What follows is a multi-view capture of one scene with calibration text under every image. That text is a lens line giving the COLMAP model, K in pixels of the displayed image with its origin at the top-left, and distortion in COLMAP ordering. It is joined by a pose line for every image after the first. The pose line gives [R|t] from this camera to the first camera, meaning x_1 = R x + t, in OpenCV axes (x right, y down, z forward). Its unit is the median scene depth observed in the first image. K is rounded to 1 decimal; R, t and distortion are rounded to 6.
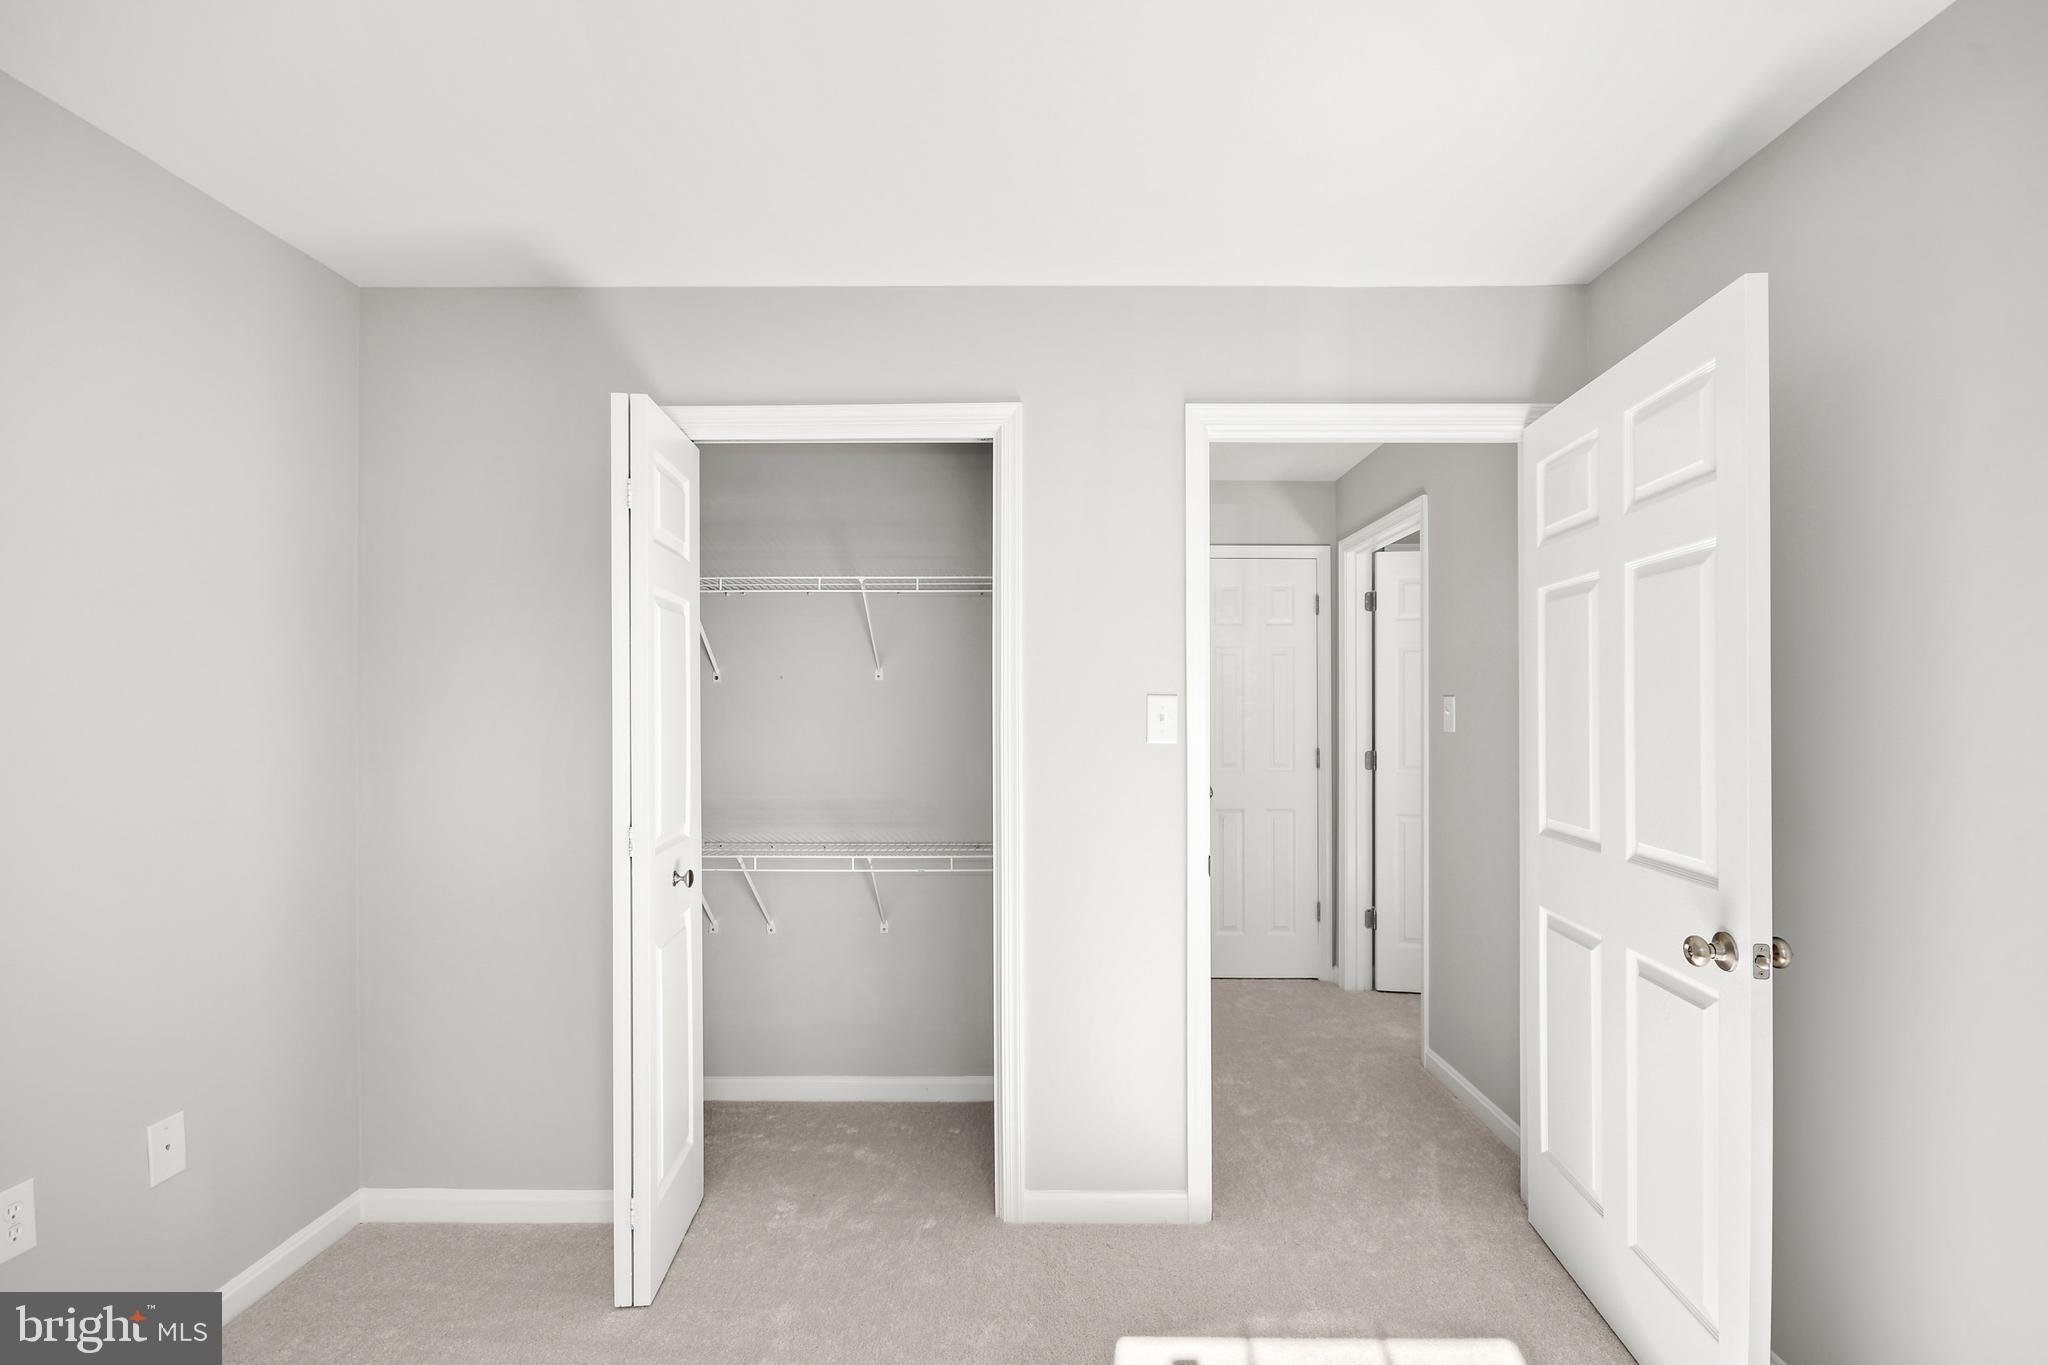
lens RADIAL K [[906.8, 0, 1019.7], [0, 906.8, 698.6], [0, 0, 1]] dist [0.011954, -0.007363]
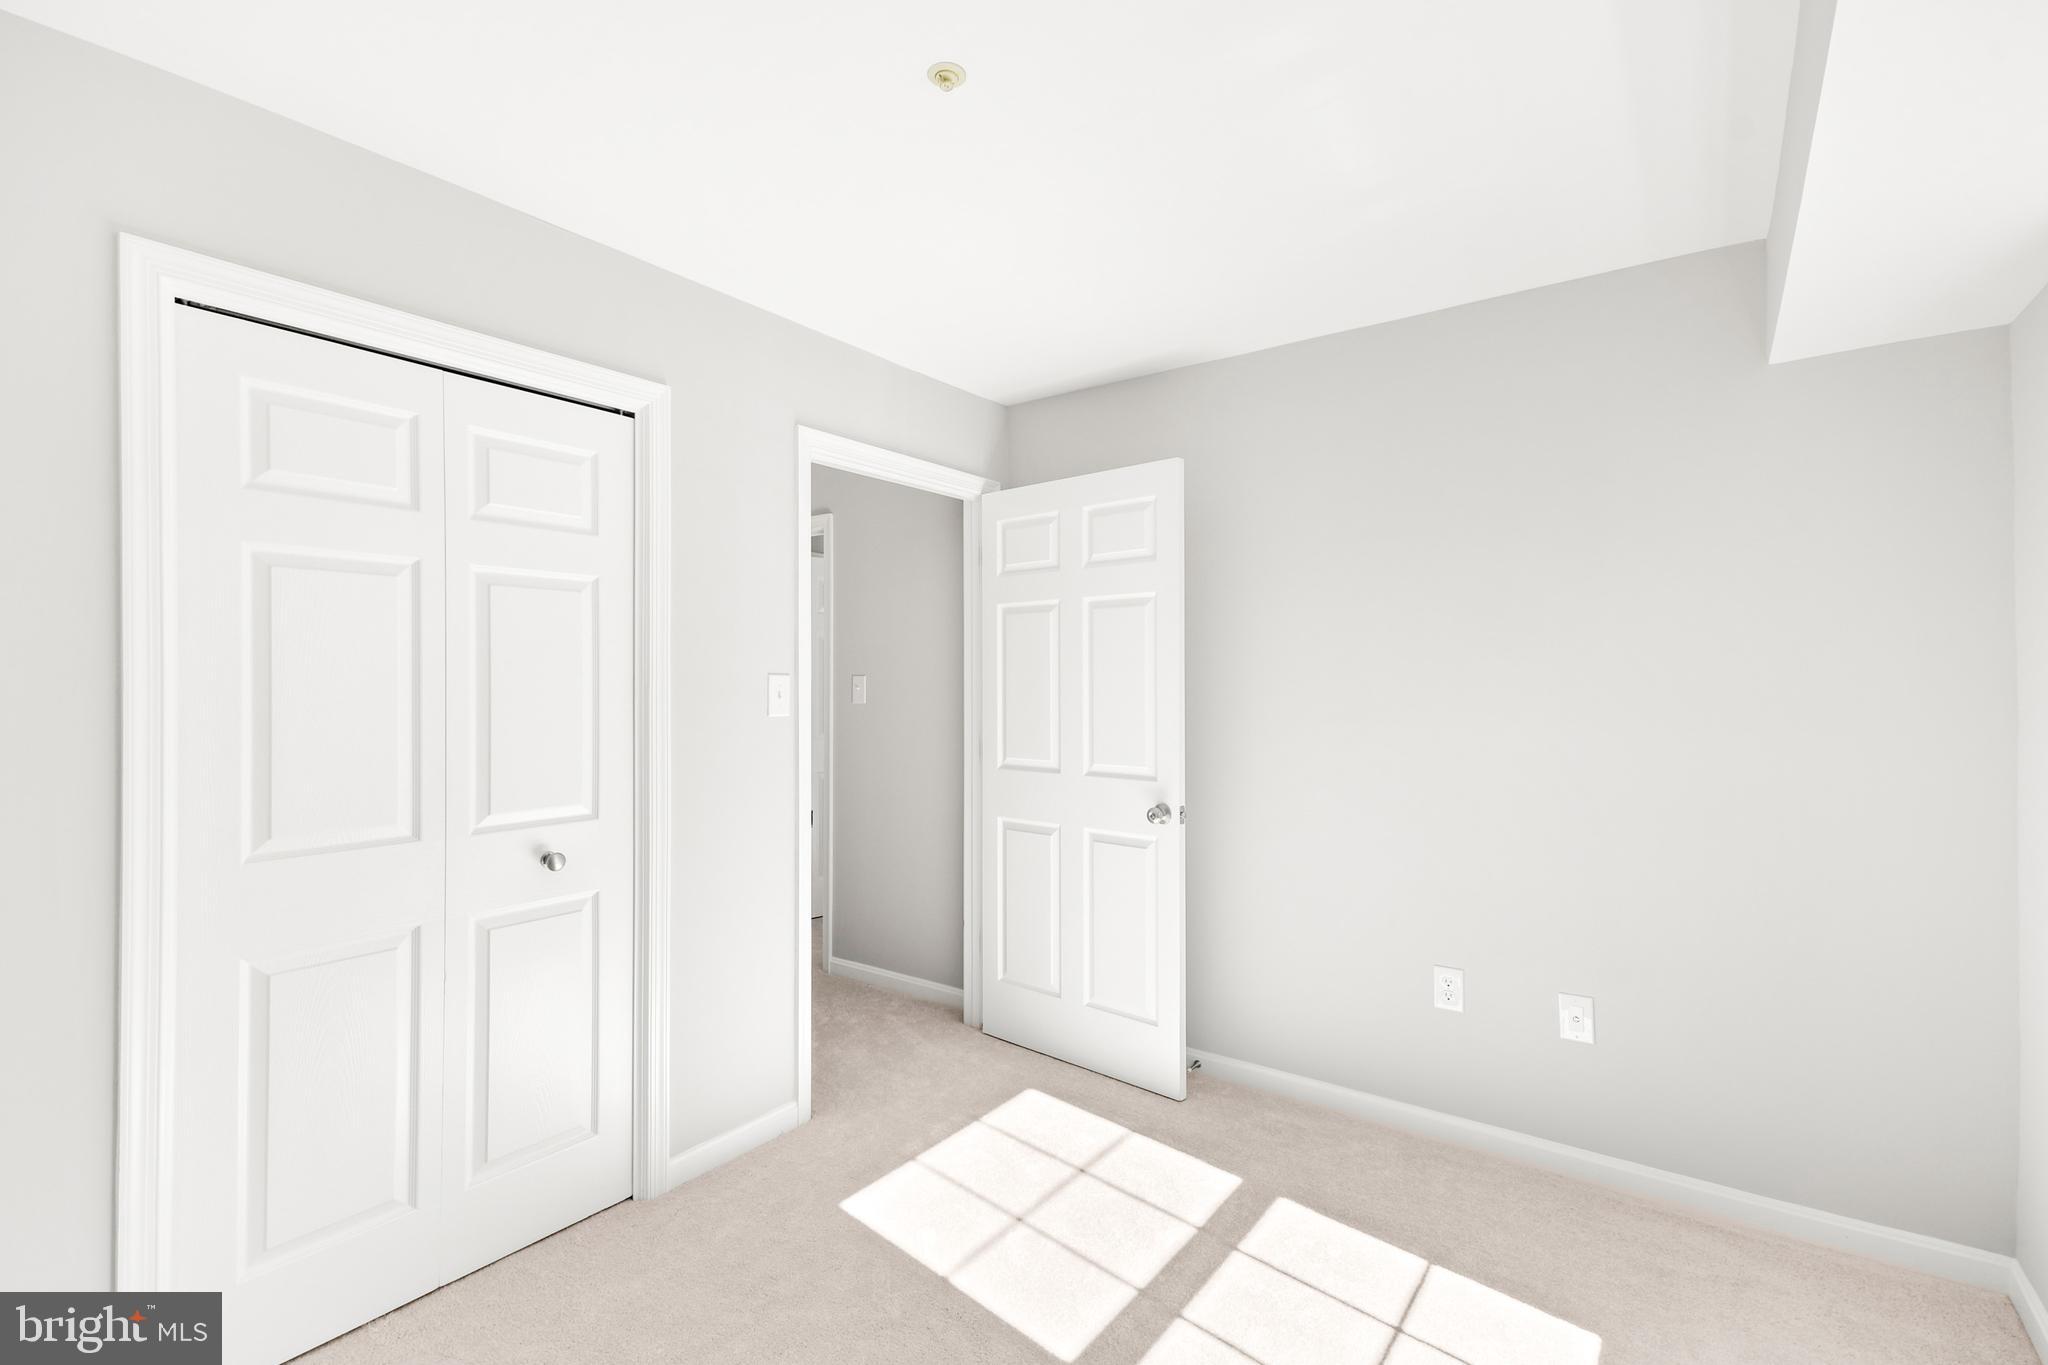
lens RADIAL K [[906.8, 0, 1004.9], [0, 906.8, 675.6], [0, 0, 1]] dist [0.011954, -0.007363]
pose [[0.606338, 0.004298, 0.795195, -0.612268], [-0.004988, 0.999986, -0.001601, -0.002082], [-0.795191, -0.002996, 0.606351, 0.085528]]
